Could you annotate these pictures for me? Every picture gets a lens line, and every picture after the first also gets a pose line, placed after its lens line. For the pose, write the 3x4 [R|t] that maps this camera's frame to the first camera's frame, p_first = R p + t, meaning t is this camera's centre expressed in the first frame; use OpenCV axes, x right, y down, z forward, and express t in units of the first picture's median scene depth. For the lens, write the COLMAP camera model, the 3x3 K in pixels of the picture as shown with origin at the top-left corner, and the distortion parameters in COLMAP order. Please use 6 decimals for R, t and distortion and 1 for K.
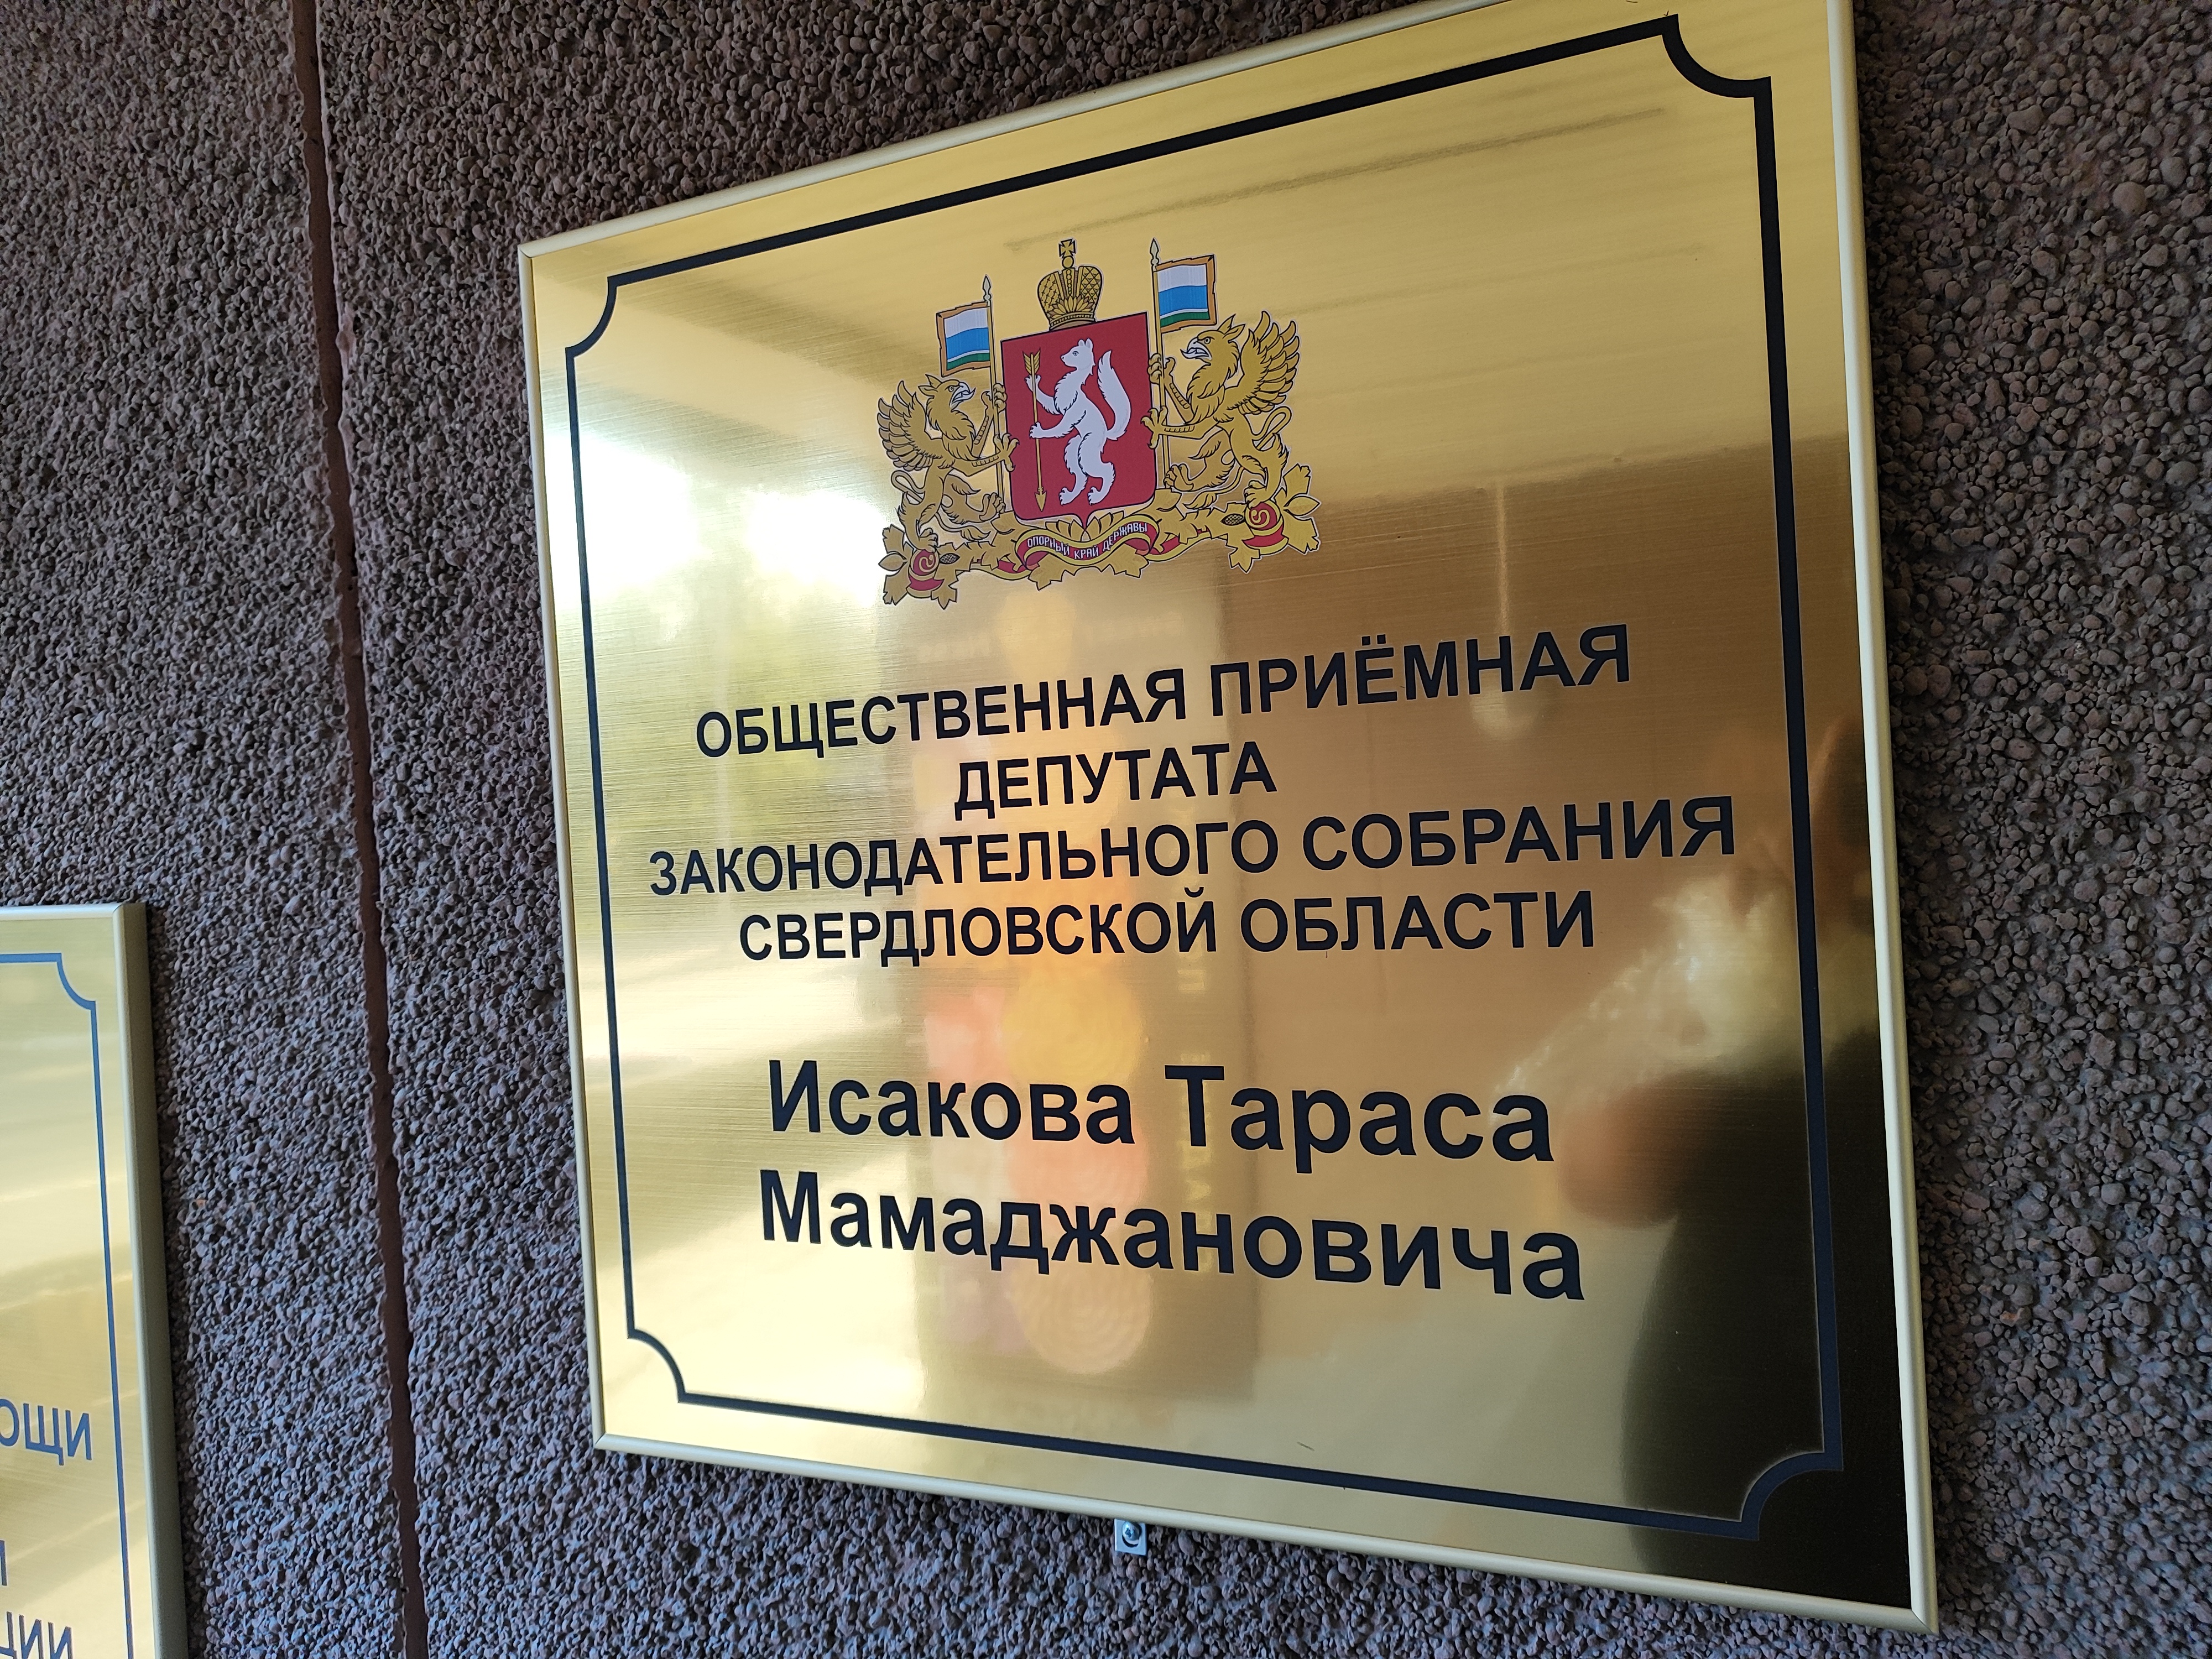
lens RADIAL K [[1648.2, 0, 1106.0], [0, 1648.2, 829.5], [0, 0, 1]] dist [0.014552, -0.002190]
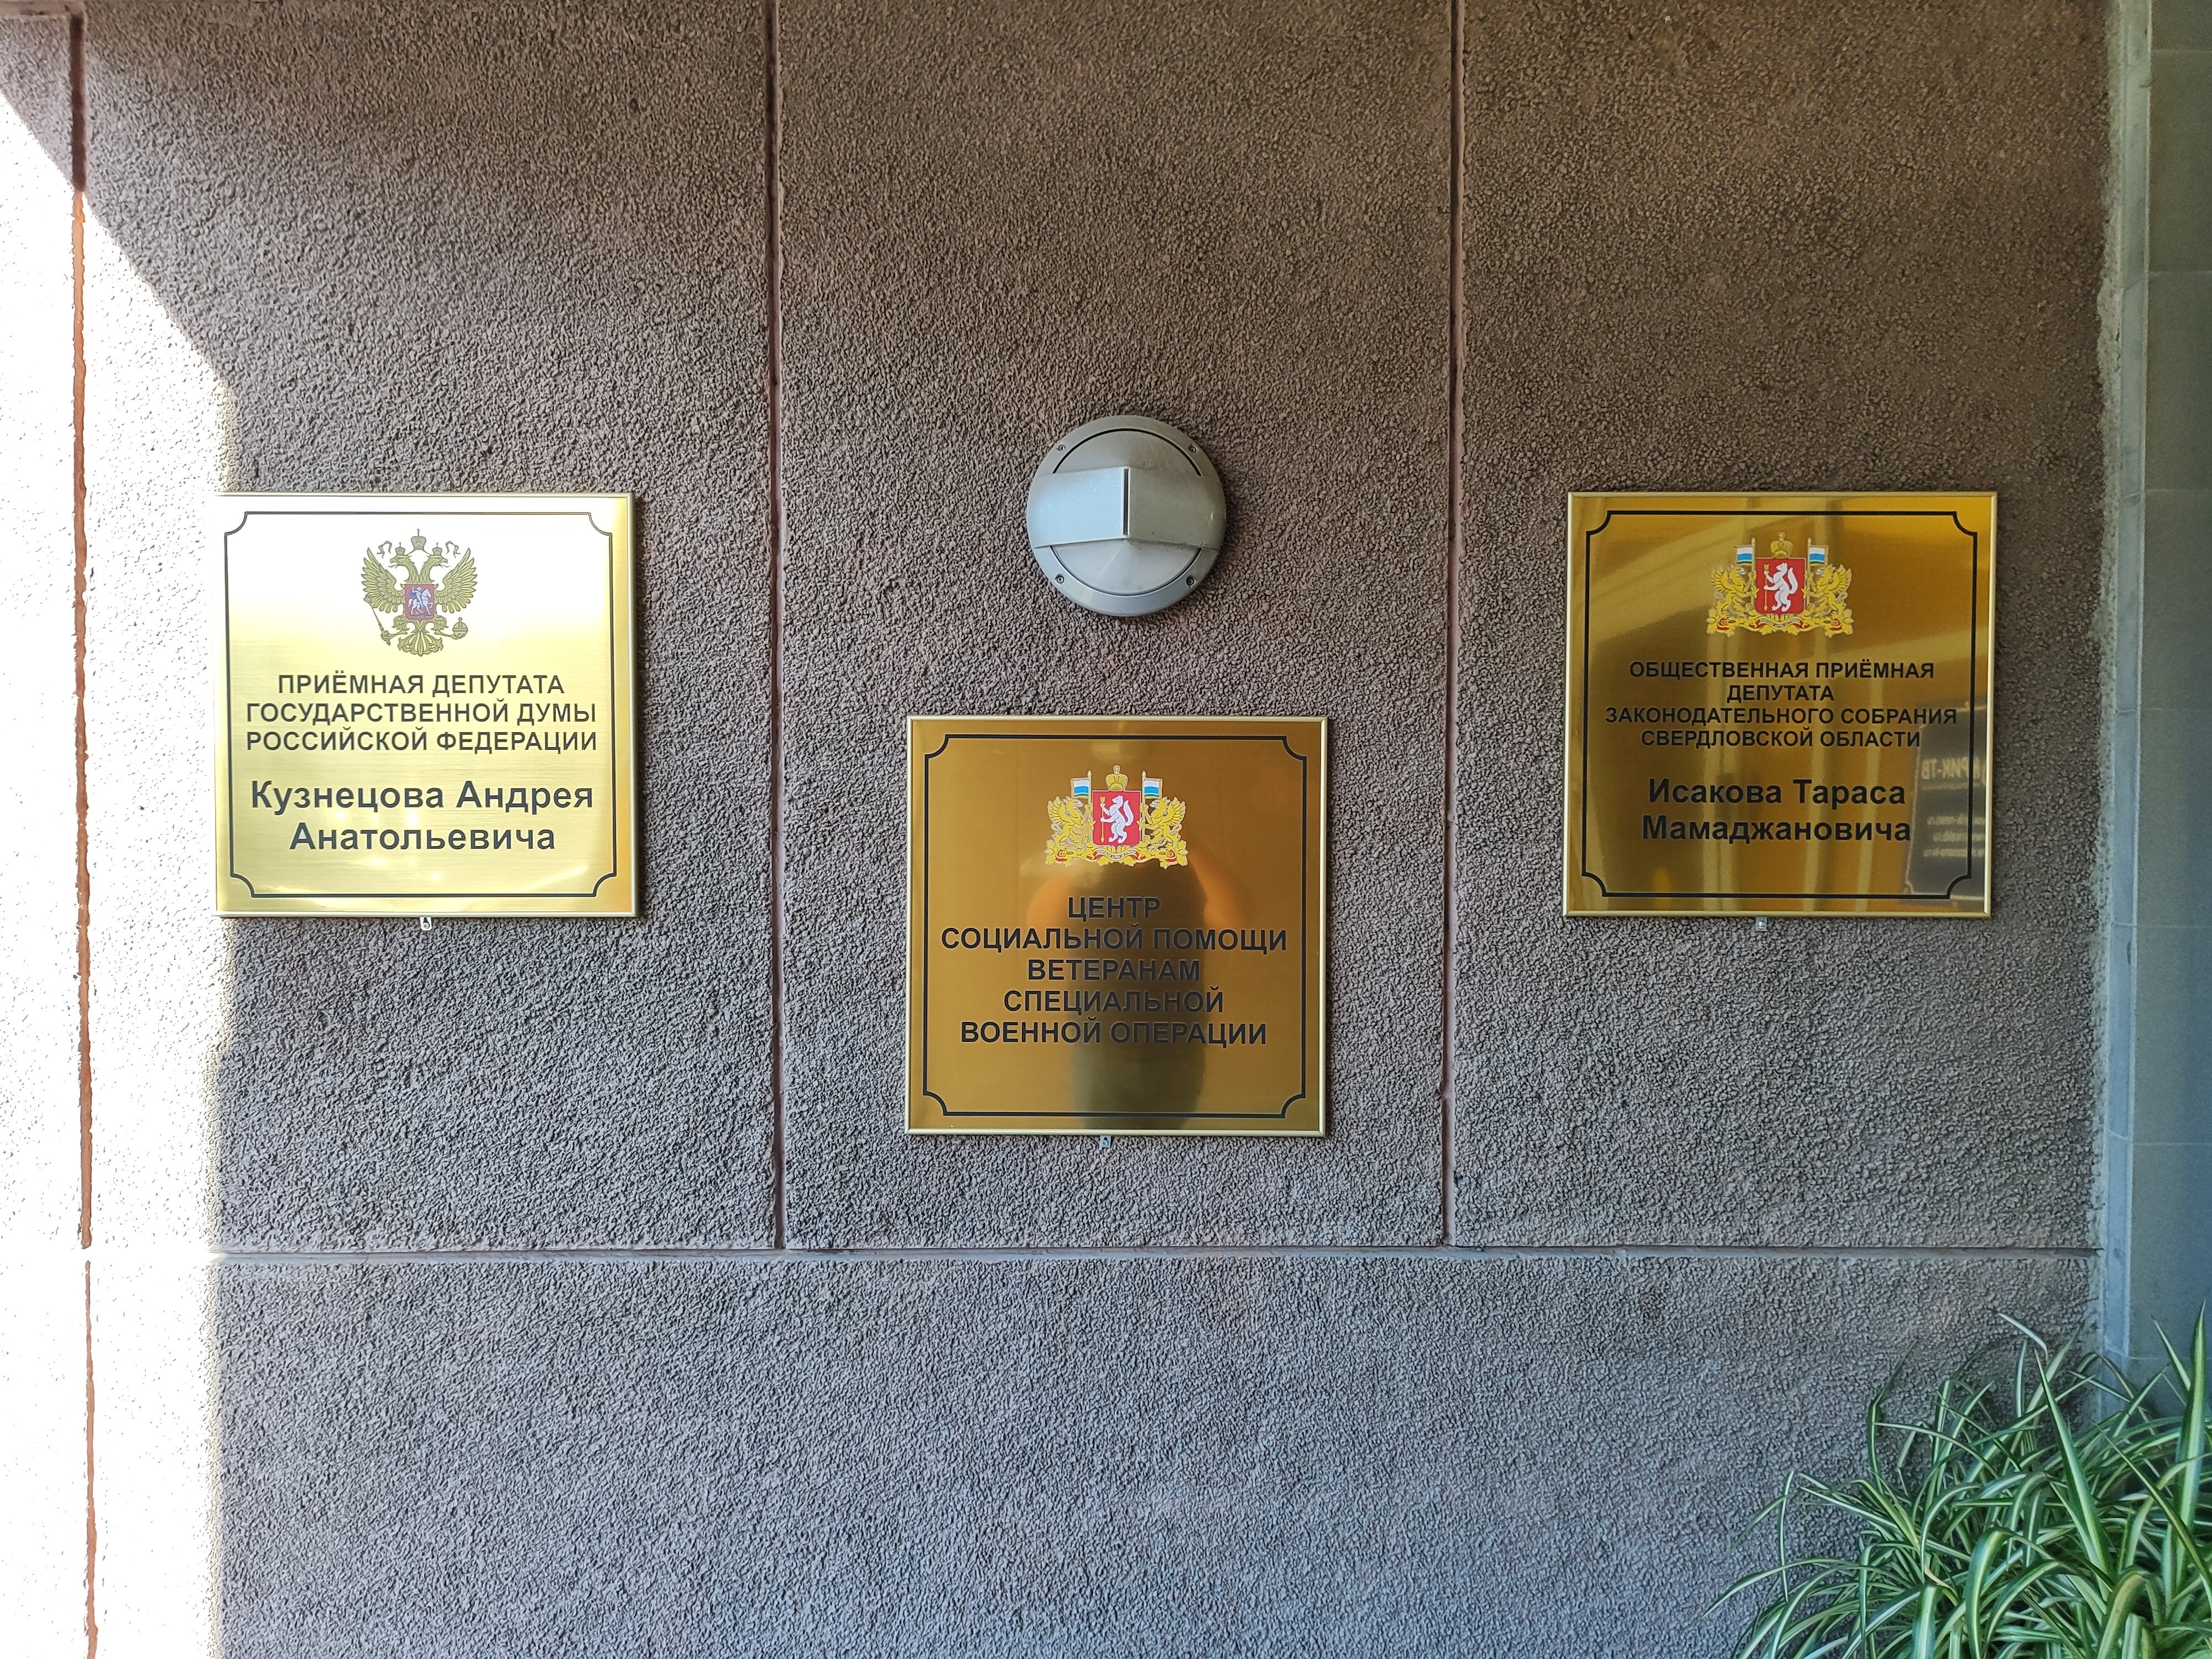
lens RADIAL K [[1648.2, 0, 1106.0], [0, 1648.2, 829.5], [0, 0, 1]] dist [0.014552, -0.002190]
pose [[0.904457, 0.054722, 0.423040, -2.645921], [-0.051636, 0.998490, -0.018760, 0.379064], [-0.423427, -0.004876, 0.905917, -1.463017]]
